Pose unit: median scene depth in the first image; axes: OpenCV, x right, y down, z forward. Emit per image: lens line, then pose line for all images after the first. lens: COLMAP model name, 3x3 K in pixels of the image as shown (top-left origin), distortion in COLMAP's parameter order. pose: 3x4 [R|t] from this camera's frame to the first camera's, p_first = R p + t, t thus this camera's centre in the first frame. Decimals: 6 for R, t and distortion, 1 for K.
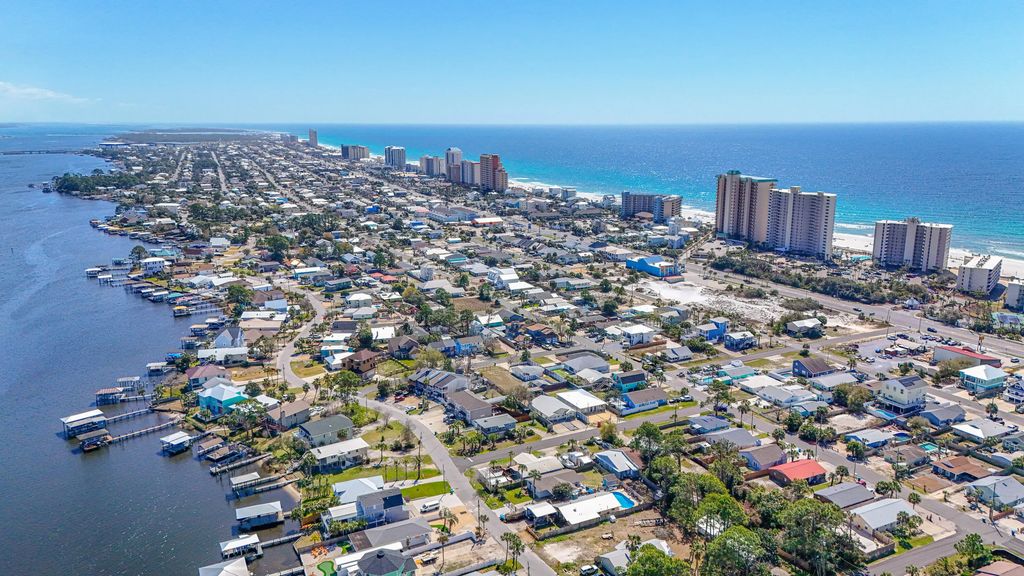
lens RADIAL K [[752.4, 0, 509.3], [0, 752.4, 287.0], [0, 0, 1]] dist [0.082514, -0.078550]
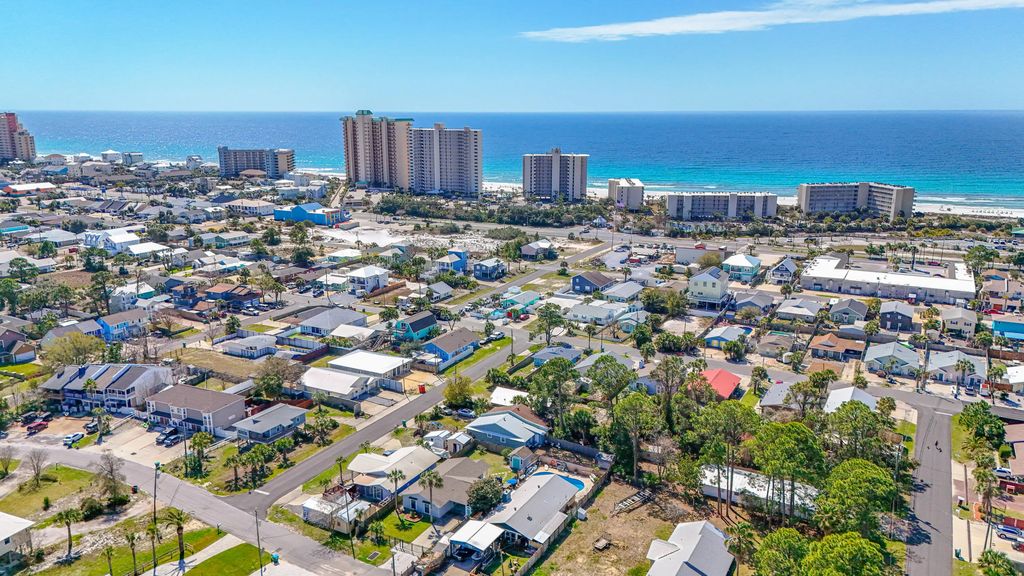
lens RADIAL K [[752.4, 0, 510.4], [0, 752.4, 289.2], [0, 0, 1]] dist [0.082514, -0.078550]
pose [[0.831131, -0.127186, 0.541337, -0.135790], [0.119002, 0.991620, 0.050273, 0.059156], [-0.543195, 0.022637, 0.839302, 0.333486]]
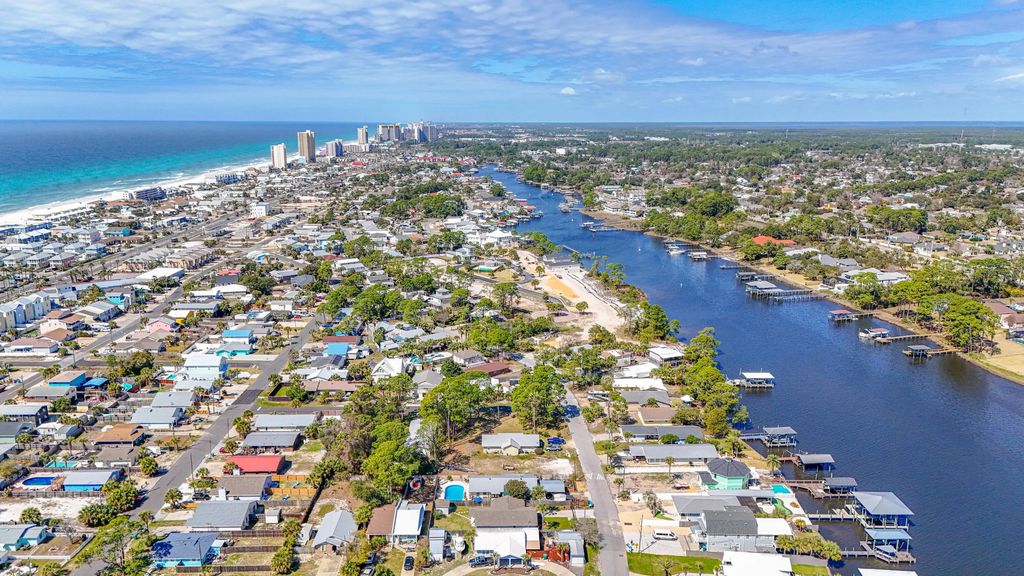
lens RADIAL K [[752.4, 0, 506.8], [0, 752.4, 288.4], [0, 0, 1]] dist [0.082514, -0.078550]
pose [[-0.893196, -0.097733, 0.438919, -0.188249], [0.097457, 0.910820, 0.401134, -0.200180], [-0.438980, 0.401067, -0.804016, 1.075432]]
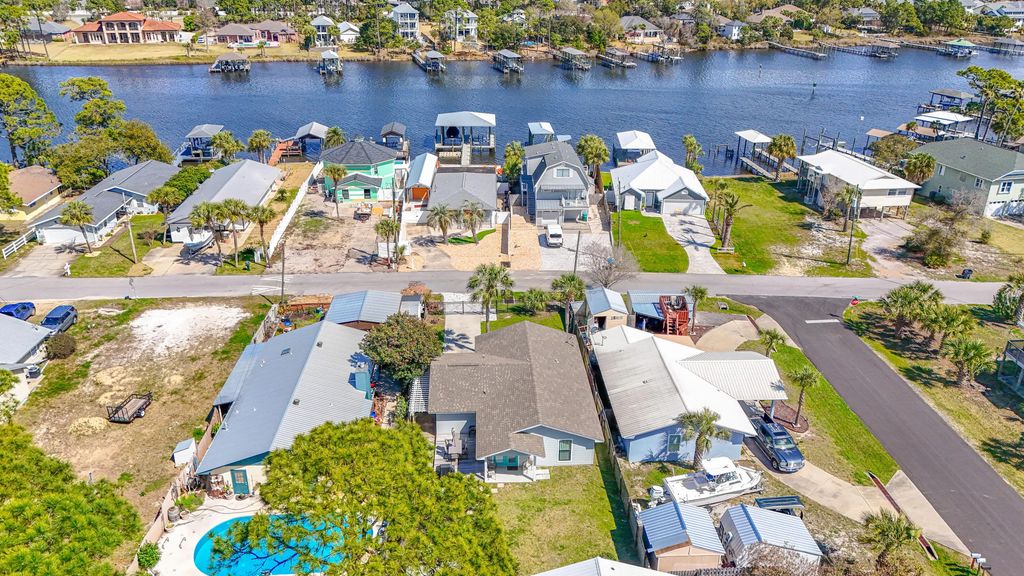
lens RADIAL K [[752.4, 0, 509.8], [0, 752.4, 288.4], [0, 0, 1]] dist [0.082514, -0.078550]
pose [[-0.419342, 0.371458, -0.828355, 0.177261], [-0.199699, 0.852363, 0.483318, 0.075583], [0.885592, 0.368098, -0.283252, 0.730788]]
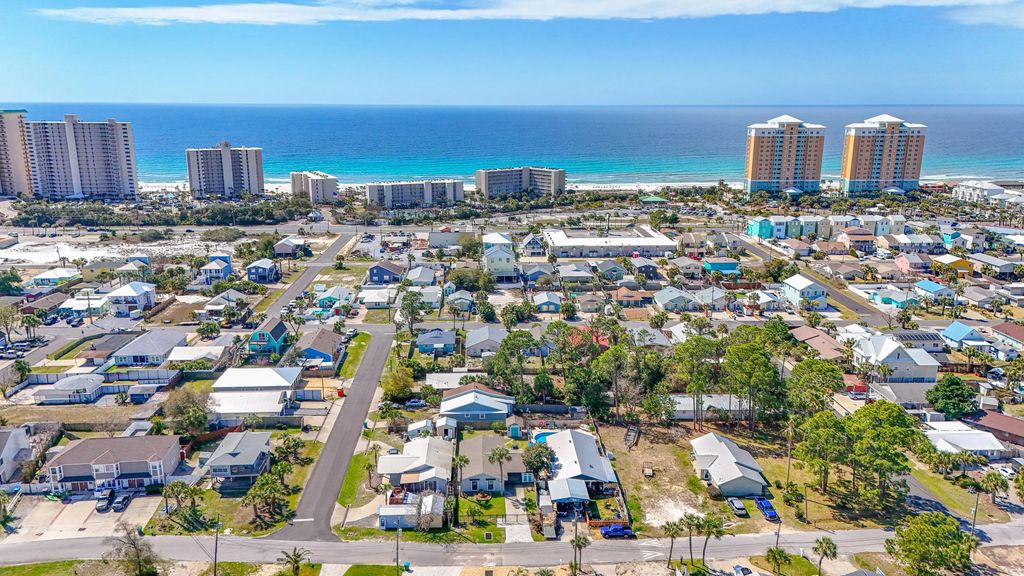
lens RADIAL K [[752.4, 0, 508.2], [0, 752.4, 289.5], [0, 0, 1]] dist [0.082514, -0.078550]
pose [[0.420584, -0.215331, 0.881329, -0.300961], [0.194422, 0.970250, 0.144275, 0.028129], [-0.886177, 0.110670, 0.449937, 0.483337]]
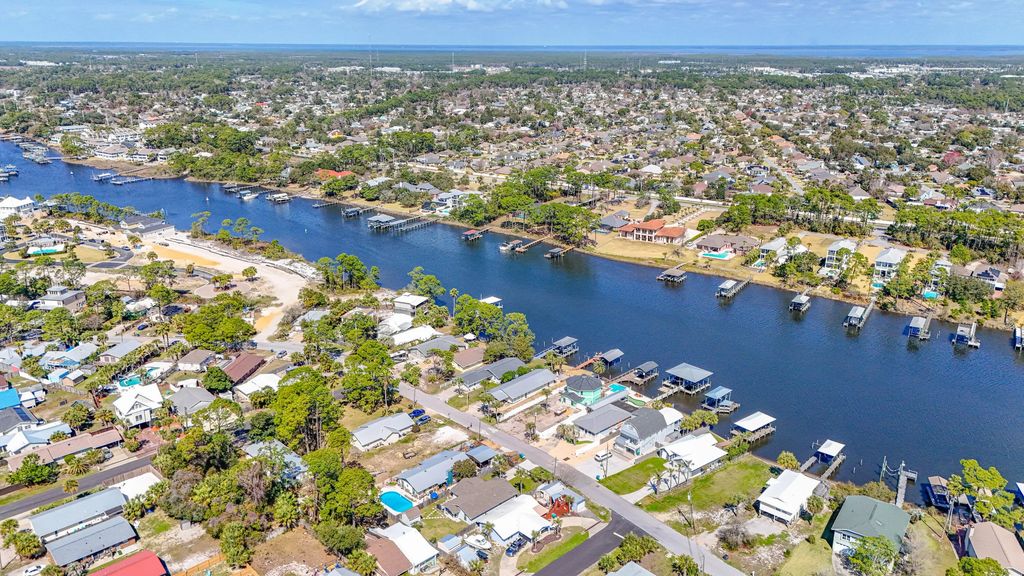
lens RADIAL K [[752.4, 0, 511.2], [0, 752.4, 286.2], [0, 0, 1]] dist [0.082514, -0.078550]
pose [[-0.958085, 0.087689, -0.272734, 0.154659], [-0.062387, 0.865293, 0.497369, -0.220754], [0.279609, 0.493537, -0.823554, 1.067422]]
